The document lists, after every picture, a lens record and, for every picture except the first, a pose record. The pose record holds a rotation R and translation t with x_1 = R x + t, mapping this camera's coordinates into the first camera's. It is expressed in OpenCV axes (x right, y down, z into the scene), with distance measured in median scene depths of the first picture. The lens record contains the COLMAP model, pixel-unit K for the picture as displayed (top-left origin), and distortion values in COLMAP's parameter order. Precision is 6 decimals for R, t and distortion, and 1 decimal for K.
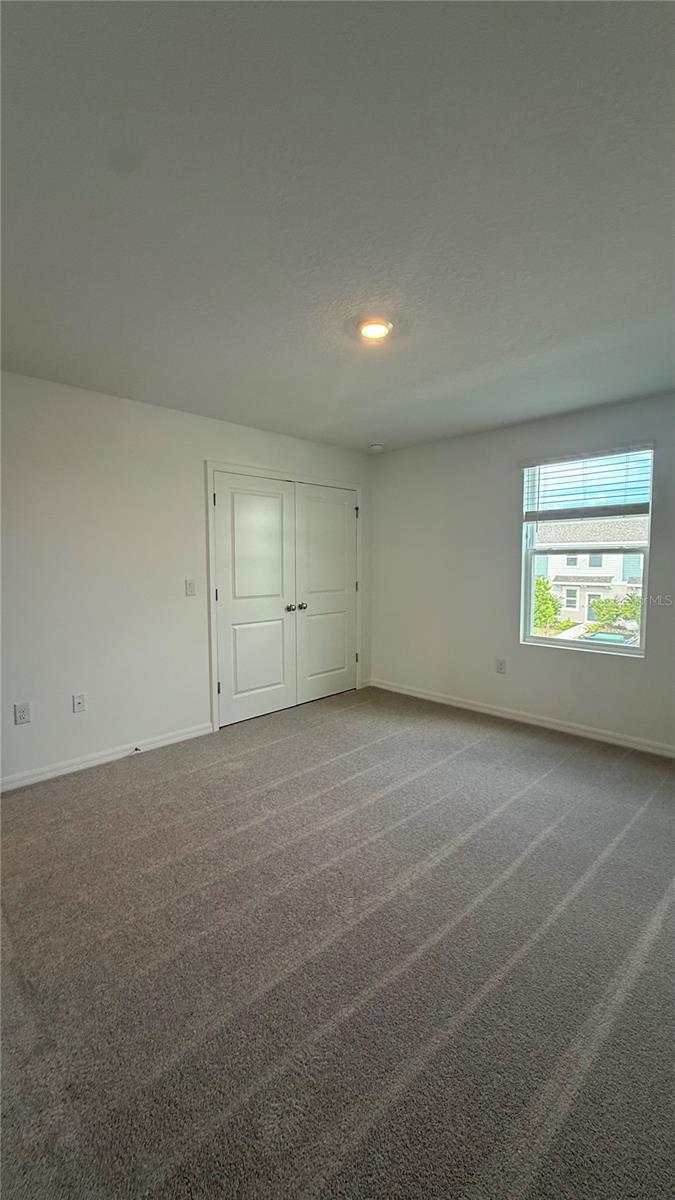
lens RADIAL K [[478.0, 0, 339.2], [0, 478.0, 597.7], [0, 0, 1]] dist [-0.009435, 0.001801]
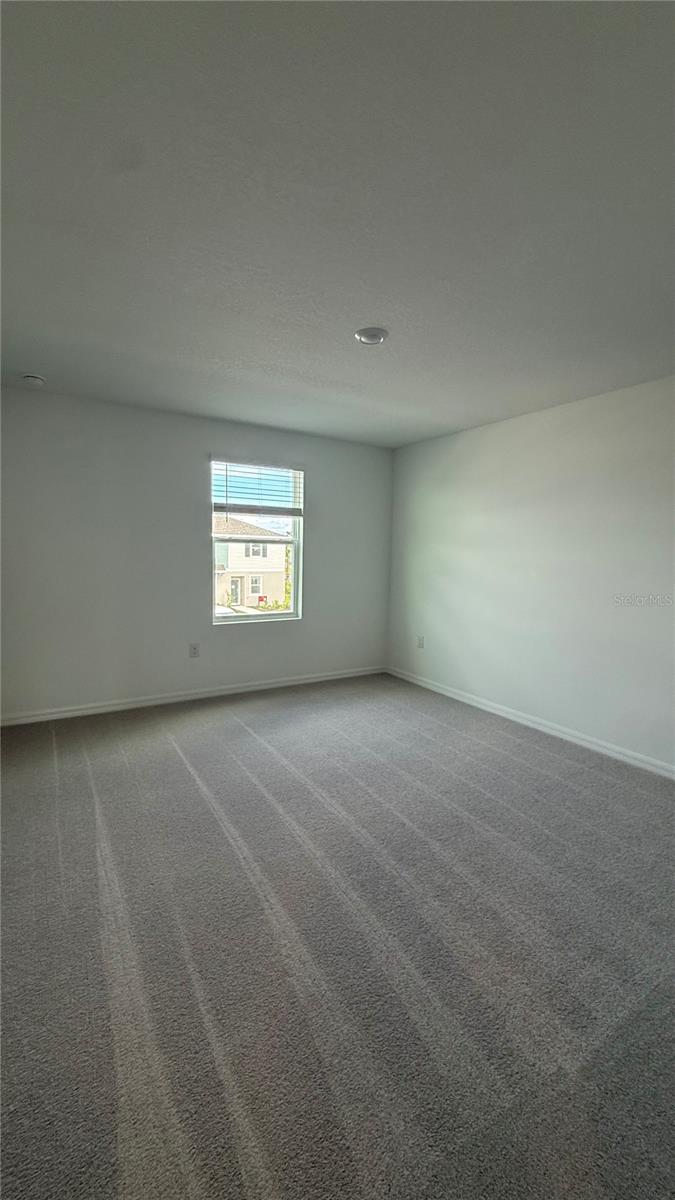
lens RADIAL K [[478.0, 0, 334.7], [0, 478.0, 595.1], [0, 0, 1]] dist [-0.009435, 0.001801]
pose [[0.235063, -0.085276, 0.968232, -0.851442], [0.044751, 0.996037, 0.076860, -0.058483], [-0.970949, 0.025262, 0.237948, 0.676219]]
